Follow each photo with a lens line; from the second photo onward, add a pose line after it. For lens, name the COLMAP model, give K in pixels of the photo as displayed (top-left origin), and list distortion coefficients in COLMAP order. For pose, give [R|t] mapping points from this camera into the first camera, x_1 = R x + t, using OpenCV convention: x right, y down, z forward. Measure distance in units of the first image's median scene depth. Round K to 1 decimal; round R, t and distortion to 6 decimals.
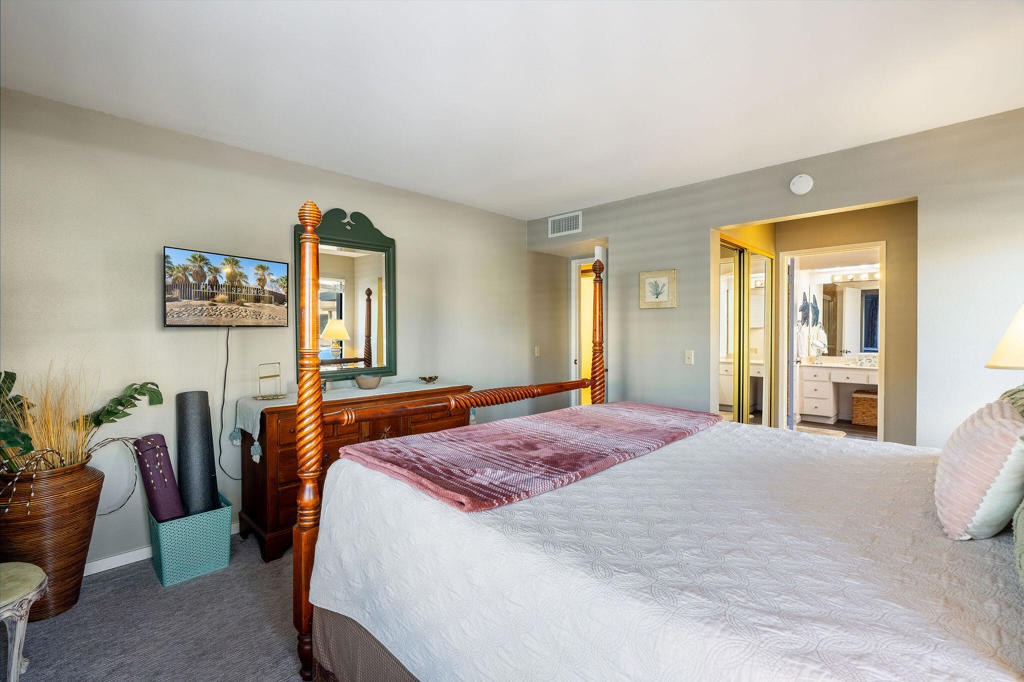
lens RADIAL K [[460.0, 0, 512.1], [0, 460.0, 339.4], [0, 0, 1]] dist [-0.003067, 0.001578]
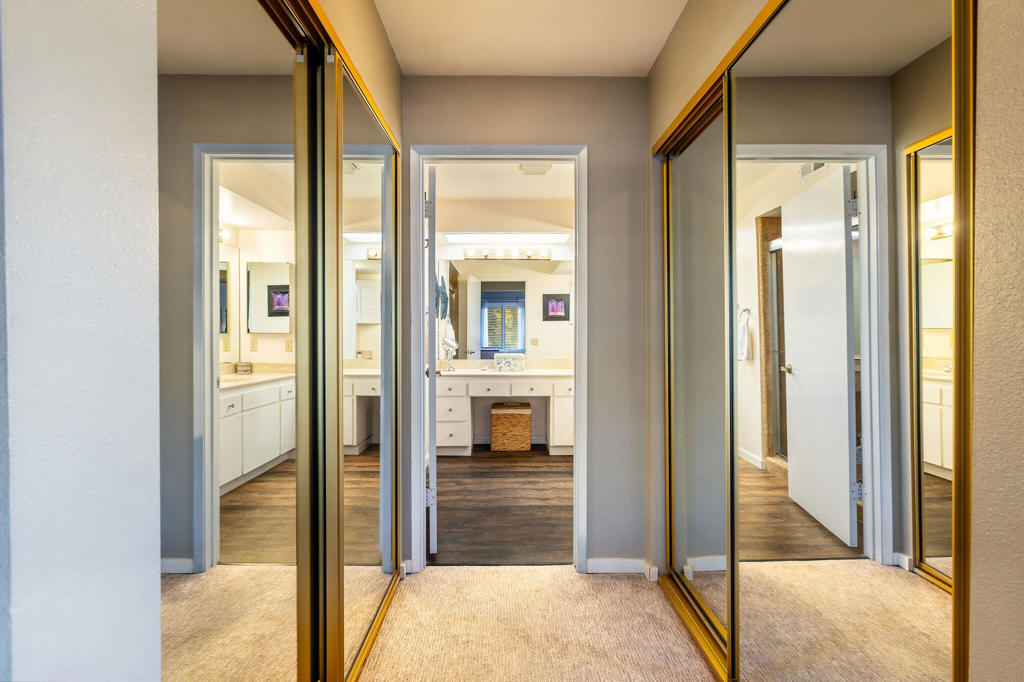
lens RADIAL K [[460.0, 0, 512.1], [0, 460.0, 339.4], [0, 0, 1]] dist [-0.003067, 0.001578]
pose [[0.710884, -0.006072, 0.703283, 0.234679], [0.010860, 0.999938, -0.002345, 0.007279], [-0.703225, 0.009305, 0.710906, 0.428683]]
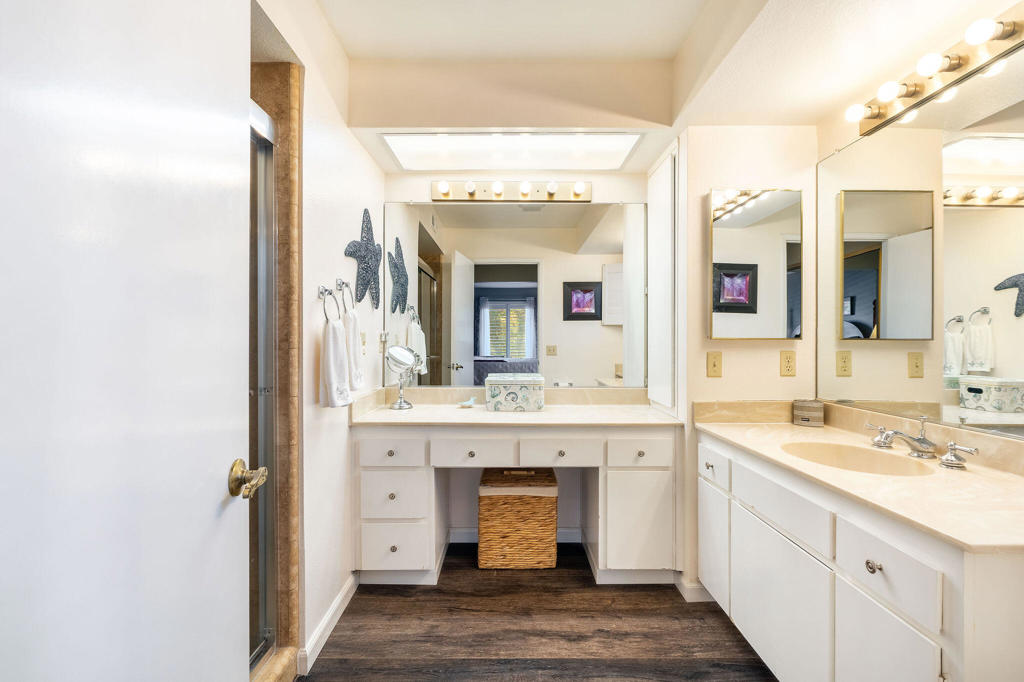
lens RADIAL K [[460.0, 0, 512.1], [0, 460.0, 339.4], [0, 0, 1]] dist [-0.003067, 0.001578]
pose [[0.719751, 0.003500, 0.694224, 0.473610], [0.010466, 0.999819, -0.015891, 0.003565], [-0.694154, 0.018703, 0.719584, 0.672567]]
